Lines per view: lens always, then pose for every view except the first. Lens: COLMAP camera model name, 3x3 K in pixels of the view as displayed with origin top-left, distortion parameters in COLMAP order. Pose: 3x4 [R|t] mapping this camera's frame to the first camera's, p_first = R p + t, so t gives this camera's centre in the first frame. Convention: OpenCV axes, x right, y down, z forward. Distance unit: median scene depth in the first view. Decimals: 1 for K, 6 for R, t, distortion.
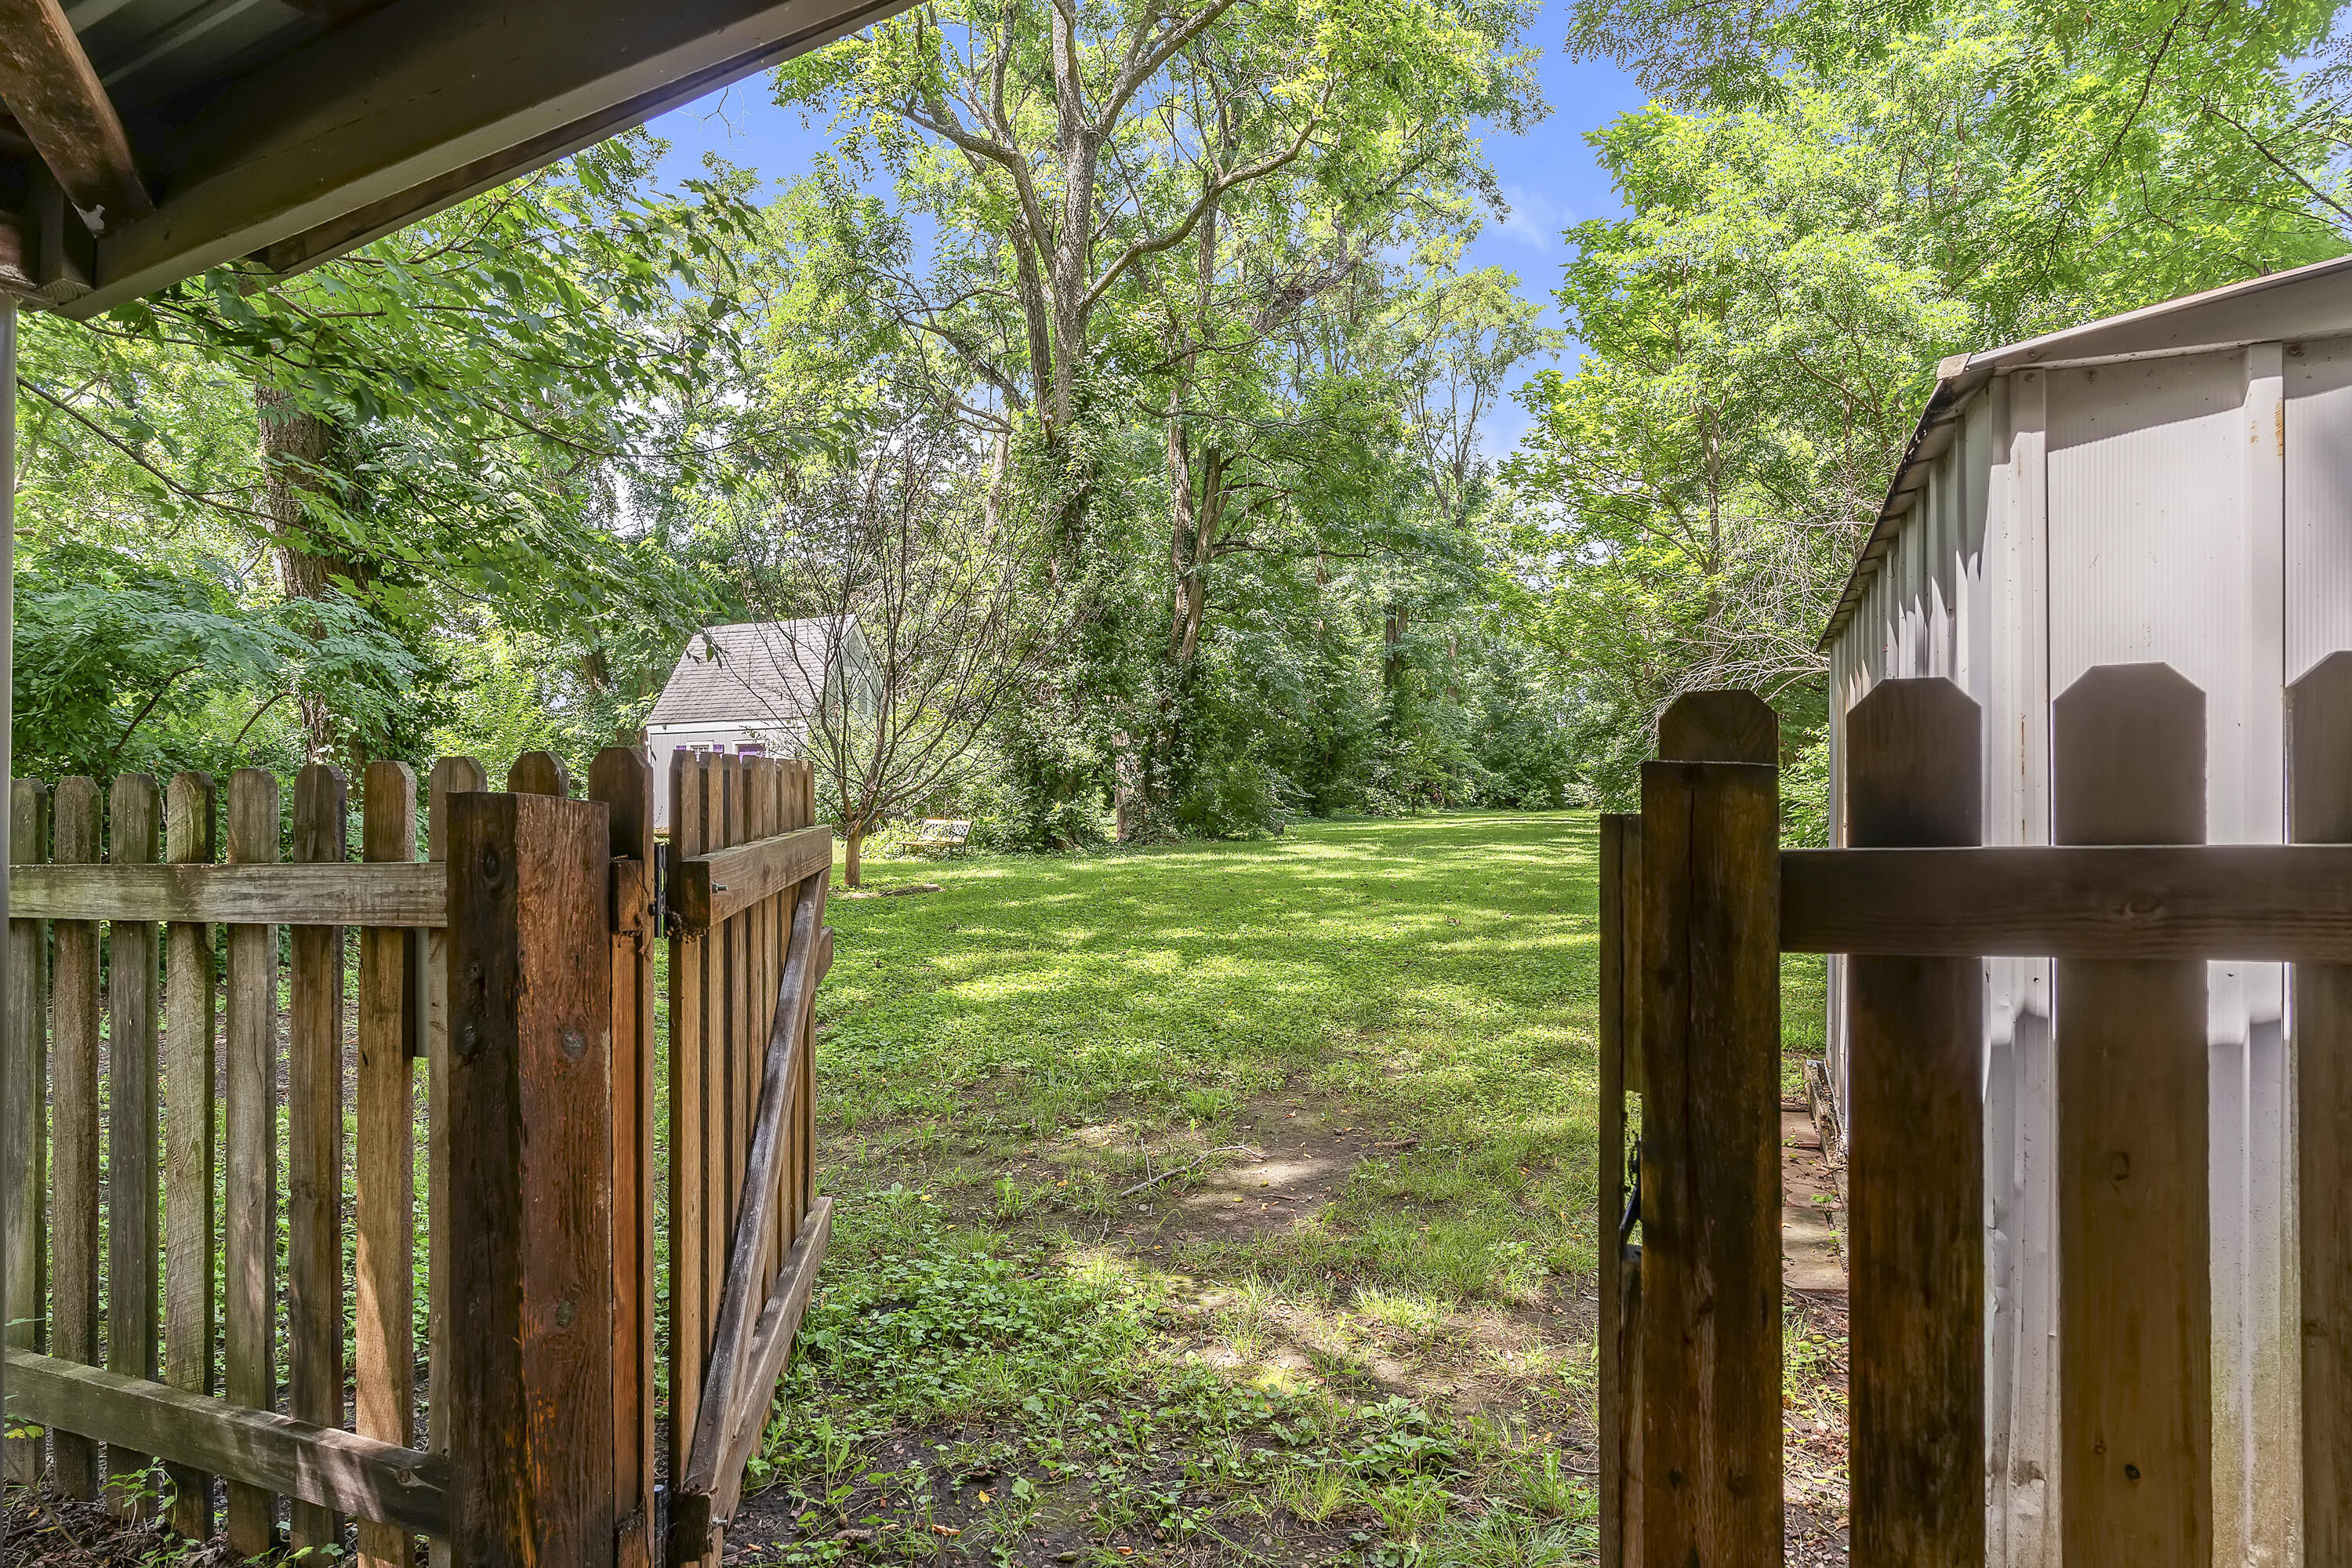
lens RADIAL K [[1299.4, 0, 1170.8], [0, 1299.4, 788.6], [0, 0, 1]] dist [-0.002441, -0.000899]
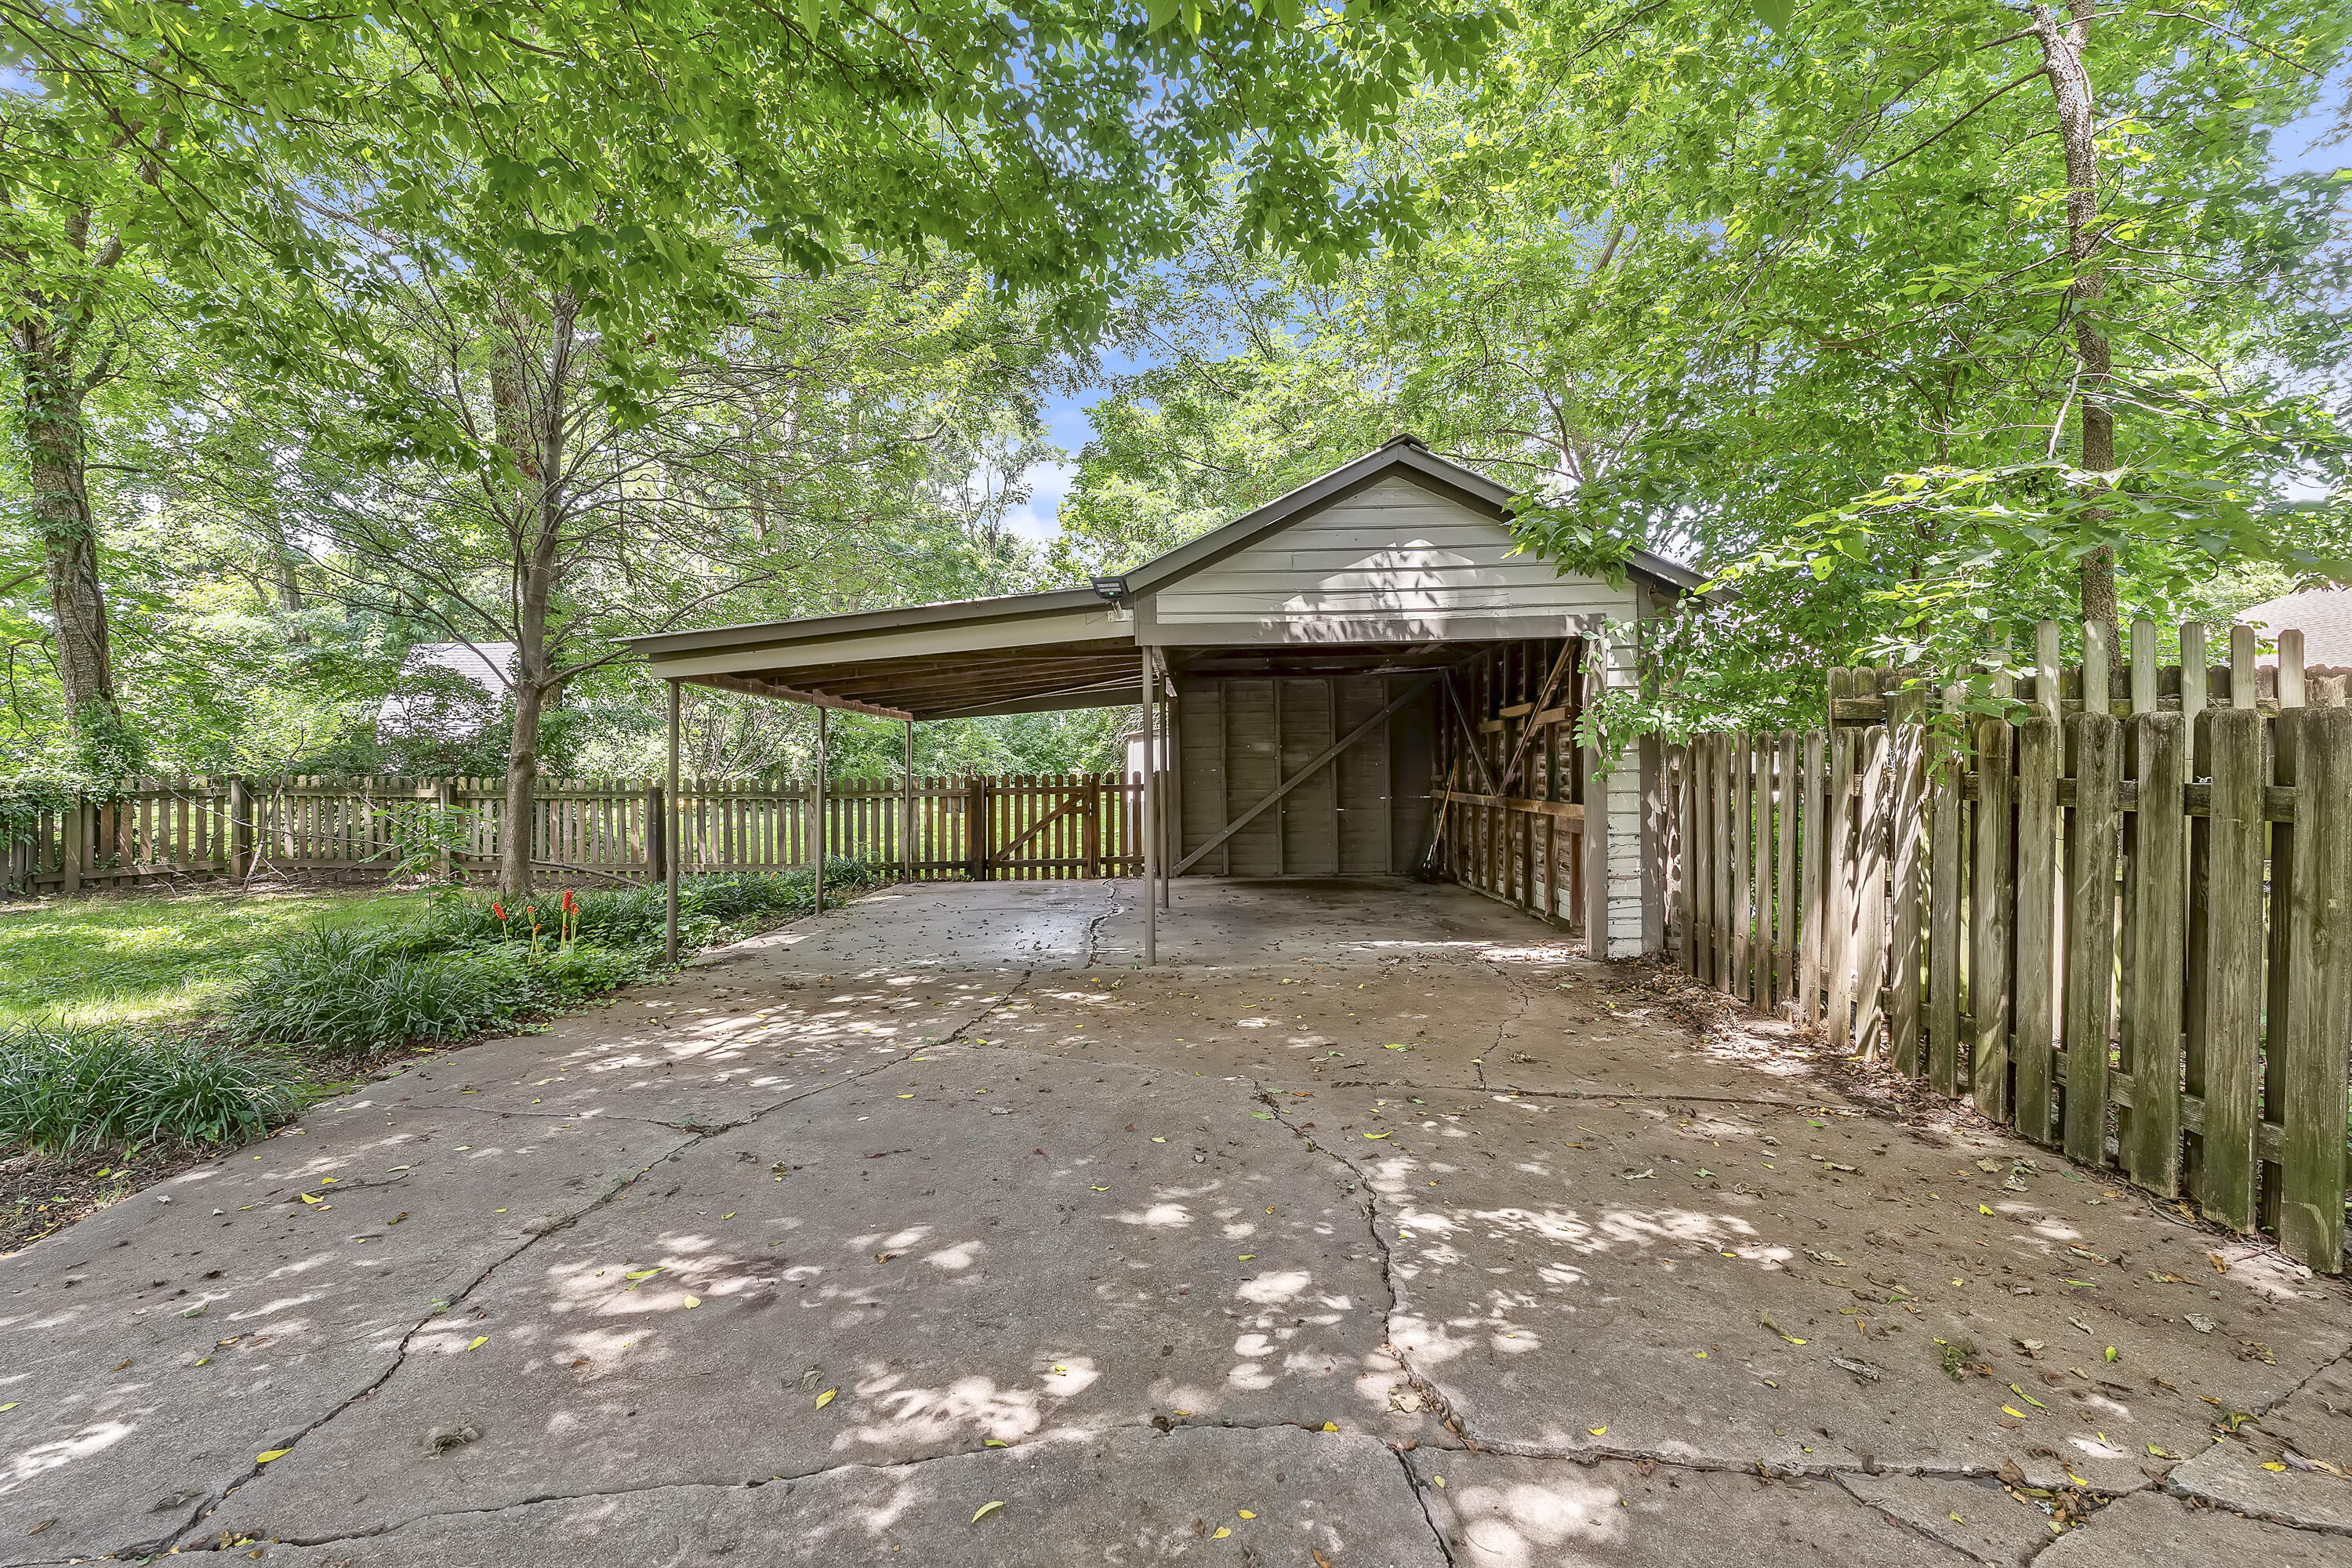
lens RADIAL K [[1146.1, 0, 1139.4], [0, 1146.1, 805.6], [0, 0, 1]] dist [0.001416, 0.000679]
pose [[0.935172, -0.007479, 0.354114, -0.153119], [-0.004552, 0.999441, 0.033131, -0.005861], [-0.354164, -0.032595, 0.934615, -0.465149]]
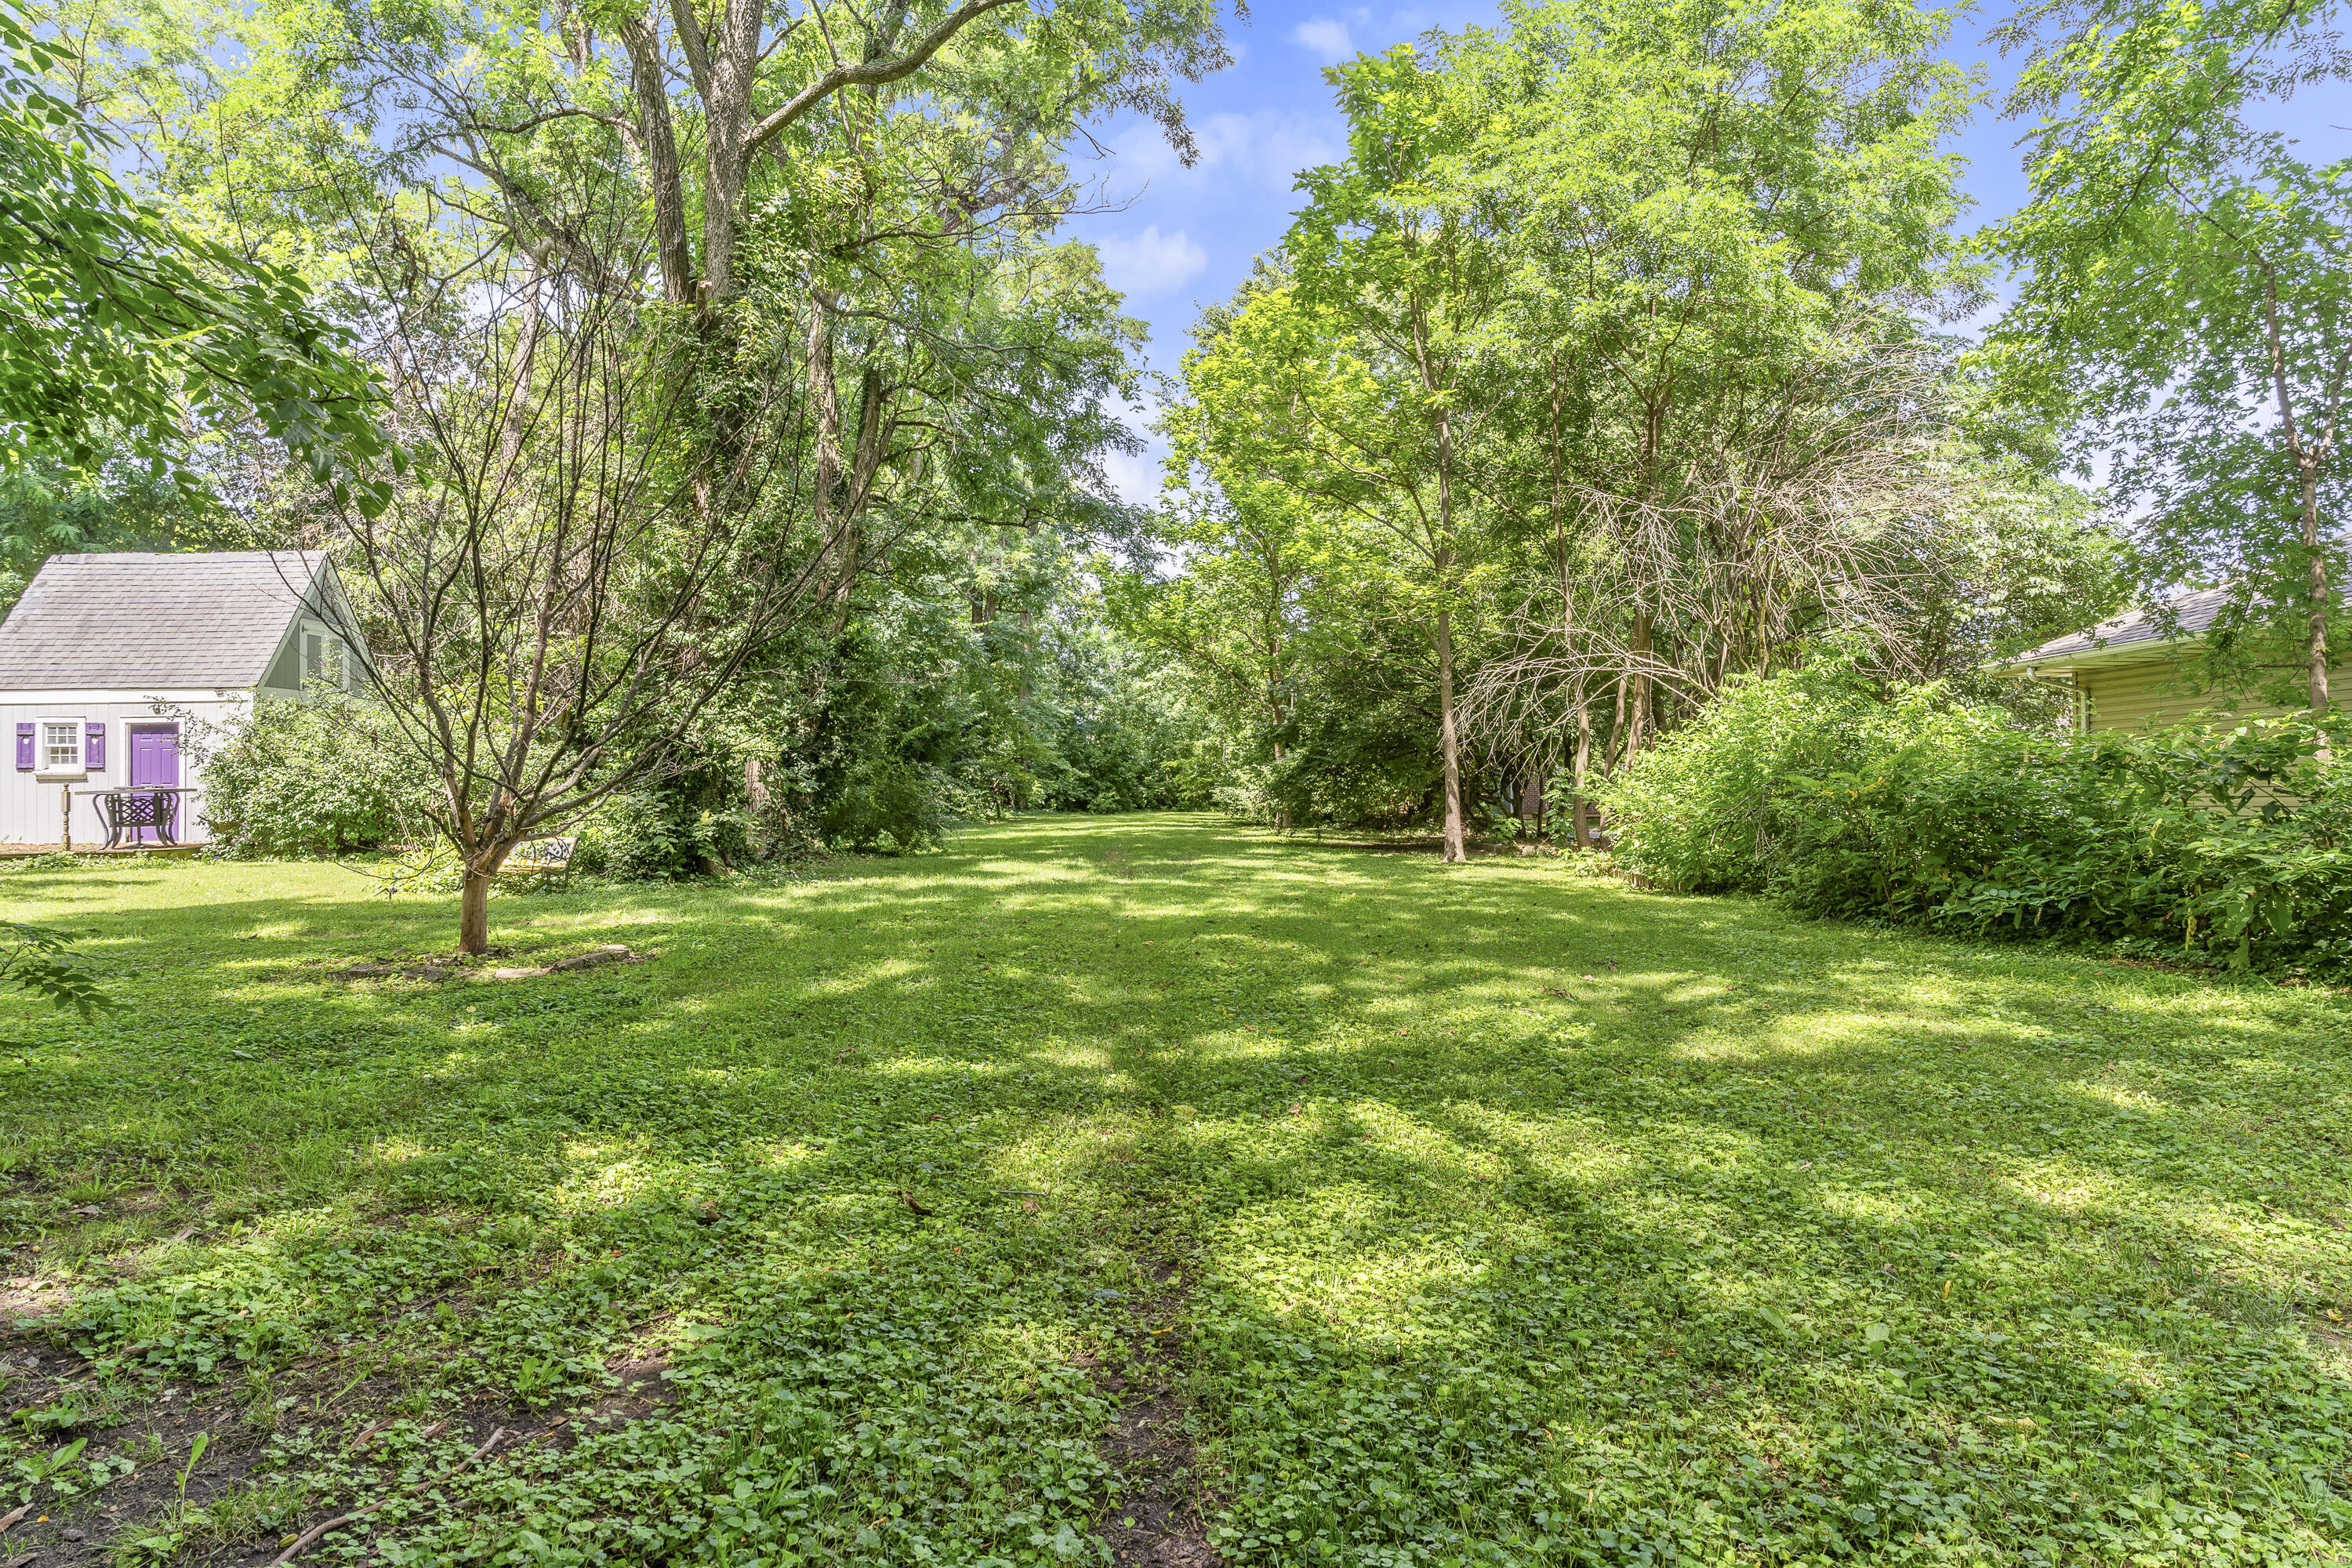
lens RADIAL K [[1299.4, 0, 1170.8], [0, 1299.4, 788.6], [0, 0, 1]] dist [-0.002441, -0.000899]
pose [[0.924146, 0.007173, 0.381971, -0.105613], [-0.007436, 0.999972, -0.000786, -0.003144], [-0.381966, -0.002114, 0.924174, 0.182801]]
